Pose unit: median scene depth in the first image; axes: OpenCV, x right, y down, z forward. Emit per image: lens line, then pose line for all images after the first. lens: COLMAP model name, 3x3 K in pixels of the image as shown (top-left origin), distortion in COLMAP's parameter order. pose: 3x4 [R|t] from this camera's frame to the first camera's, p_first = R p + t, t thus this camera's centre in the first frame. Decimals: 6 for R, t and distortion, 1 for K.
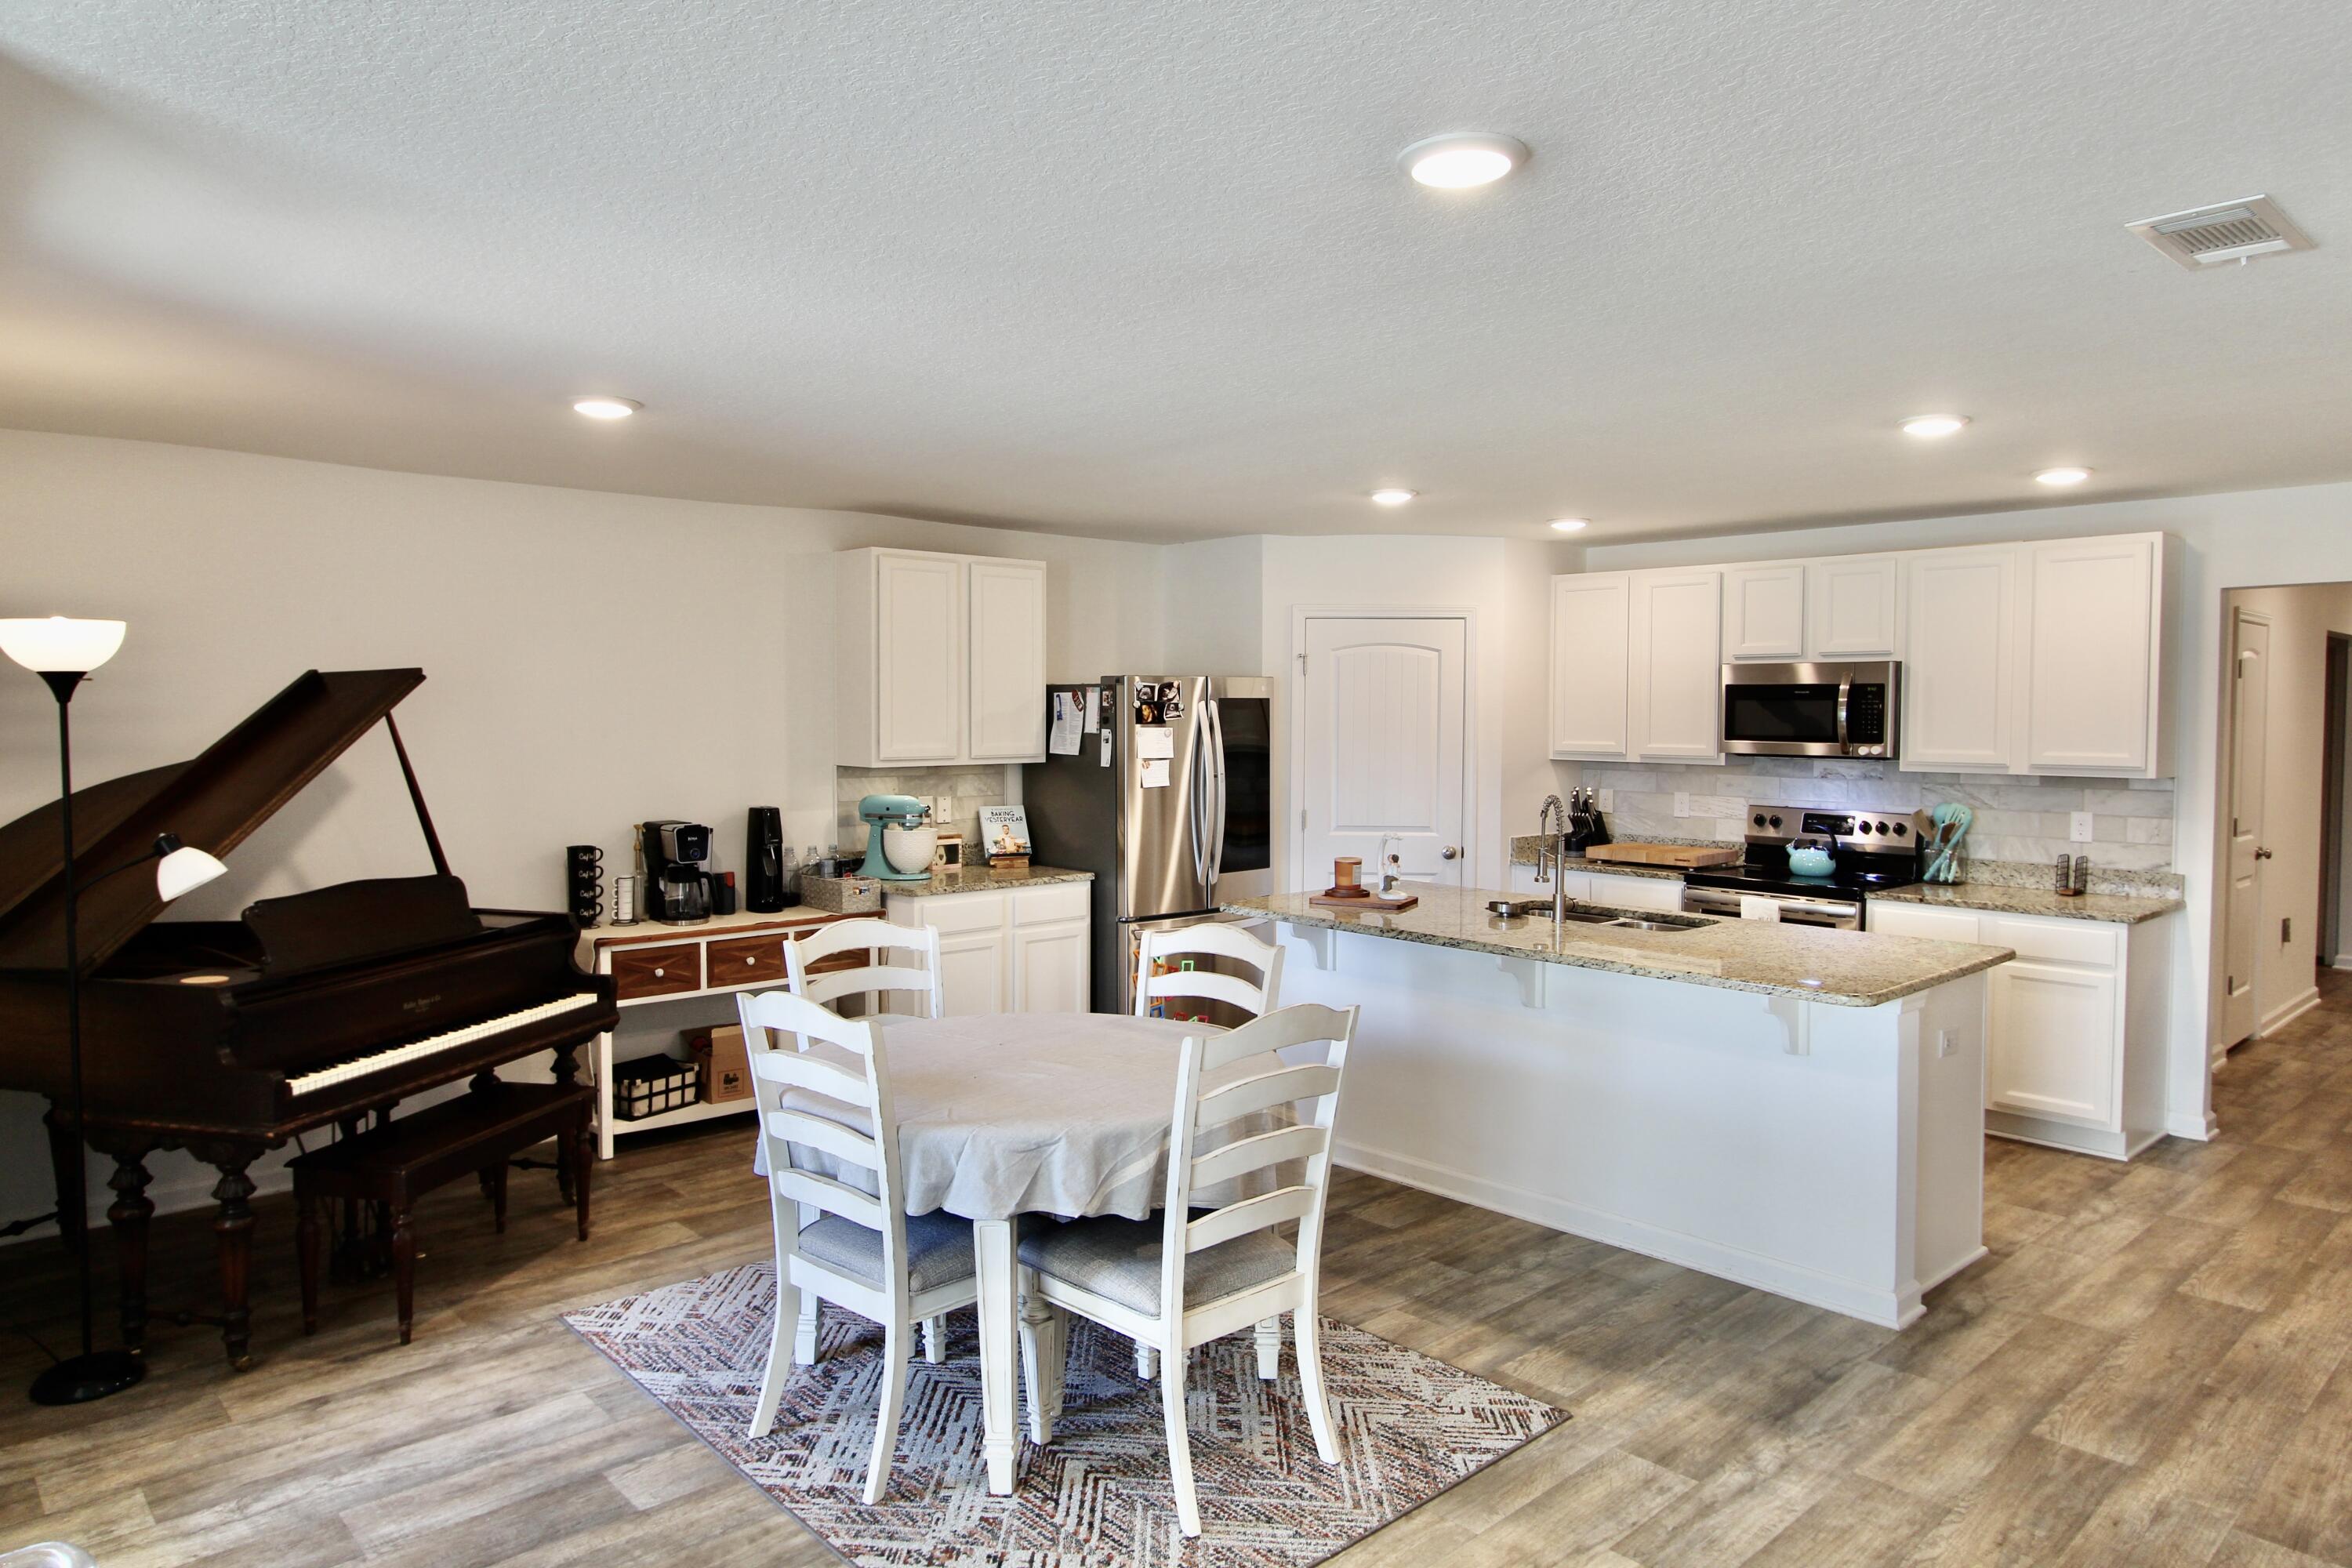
lens RADIAL K [[1475.2, 0, 1173.3], [0, 1475.2, 763.3], [0, 0, 1]] dist [-0.016209, 0.011516]
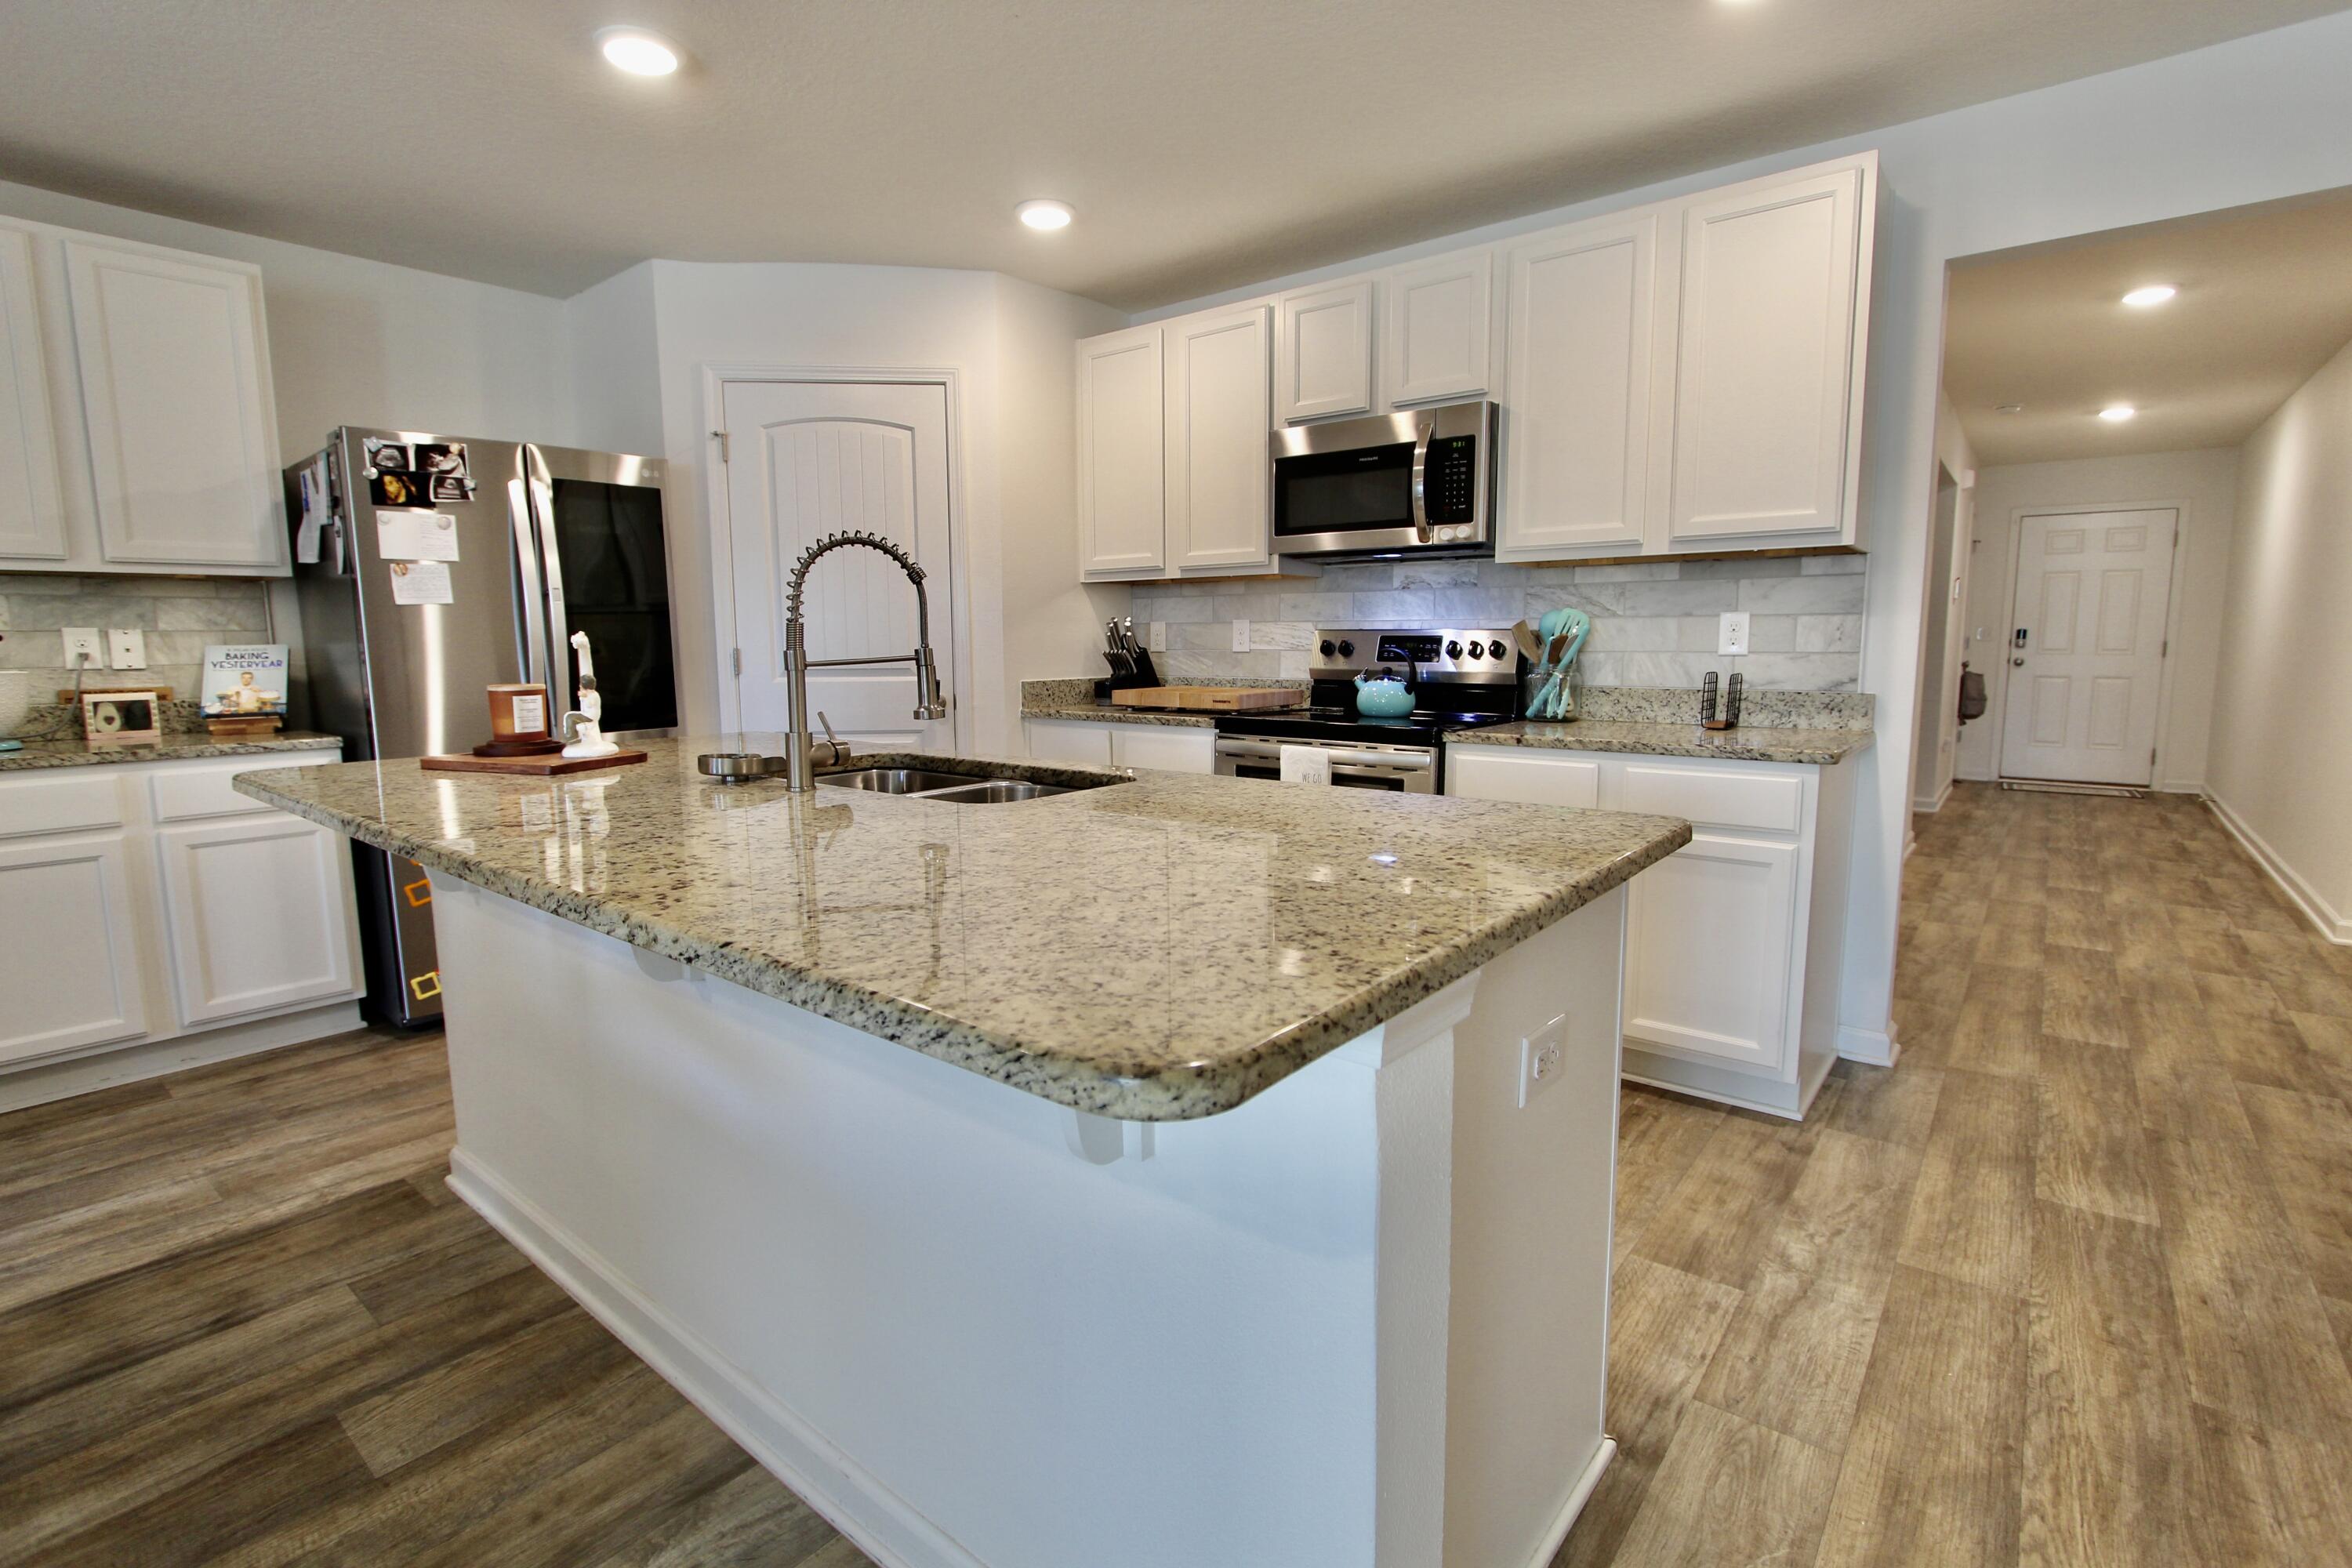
lens RADIAL K [[1089.1, 0, 1176.3], [0, 1089.1, 776.7], [0, 0, 1]] dist [-0.018613, 0.003097]
pose [[0.989524, -0.029975, 0.141225, 0.299389], [0.017039, 0.995619, 0.091933, 0.064630], [-0.143362, -0.088564, 0.985700, 0.561105]]
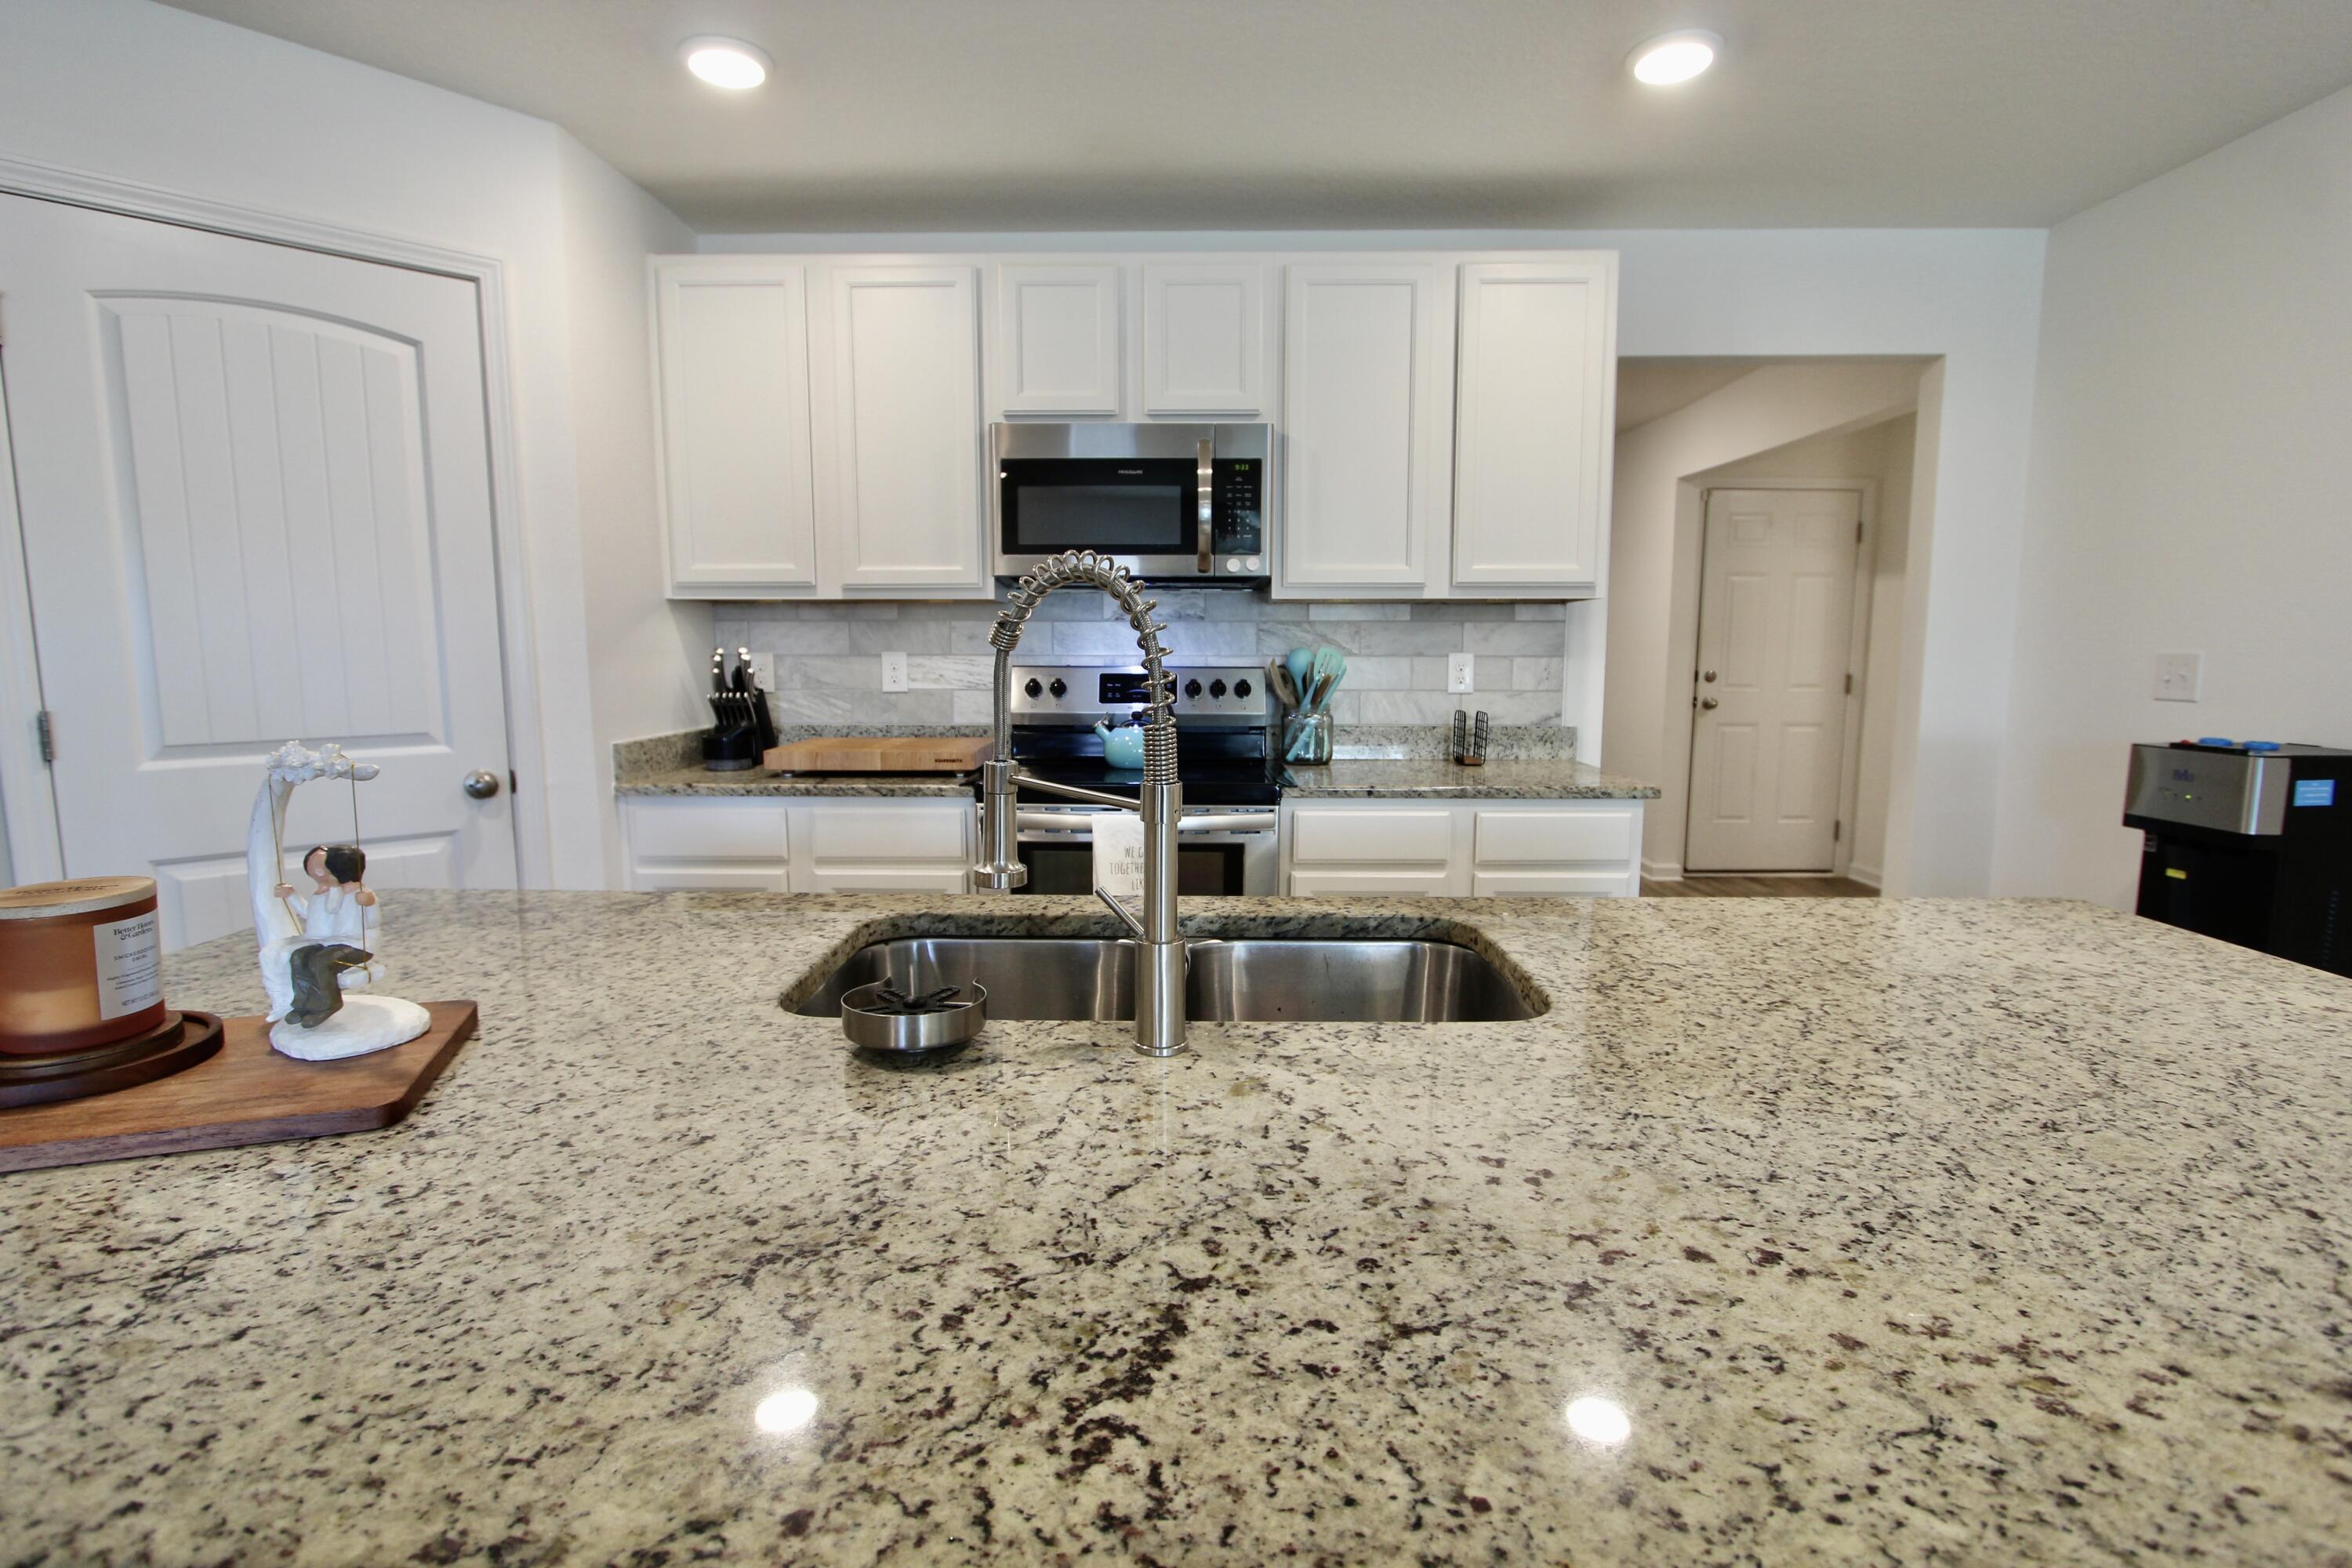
lens RADIAL K [[1089.1, 0, 1175.6], [0, 1089.1, 781.5], [0, 0, 1]] dist [-0.018613, 0.003097]
pose [[0.689704, -0.097360, 0.717516, 0.118446], [0.029408, 0.993868, 0.106589, 0.037705], [-0.723494, -0.052414, 0.688338, 0.780373]]
